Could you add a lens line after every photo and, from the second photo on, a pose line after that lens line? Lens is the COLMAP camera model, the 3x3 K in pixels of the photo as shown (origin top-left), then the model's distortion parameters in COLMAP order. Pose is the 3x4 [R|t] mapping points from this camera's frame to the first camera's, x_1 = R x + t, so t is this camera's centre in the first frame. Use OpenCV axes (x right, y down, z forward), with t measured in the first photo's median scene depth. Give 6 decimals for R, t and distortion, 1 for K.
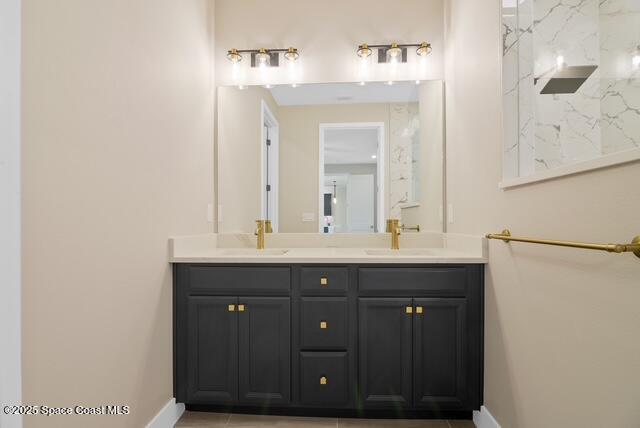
lens RADIAL K [[298.1, 0, 320.5], [0, 298.1, 221.9], [0, 0, 1]] dist [-0.011363, -0.000176]
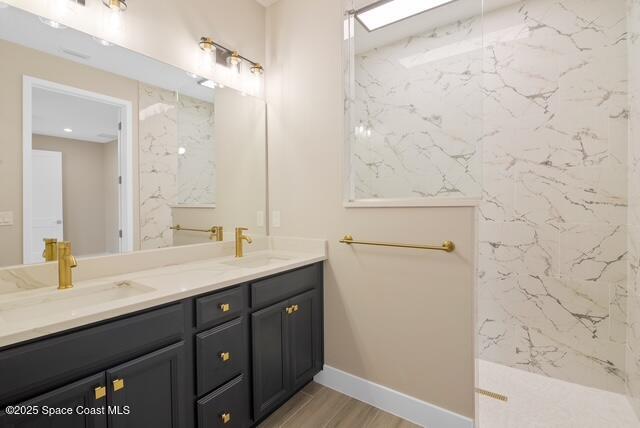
lens RADIAL K [[294.8, 0, 320.4], [0, 294.8, 211.3], [0, 0, 1]] dist [-0.012254, -0.001374]
pose [[0.534723, -0.016856, 0.844859, -0.431670], [0.005786, 0.999851, 0.016287, -0.075807], [-0.845008, -0.003821, 0.534741, 0.218652]]
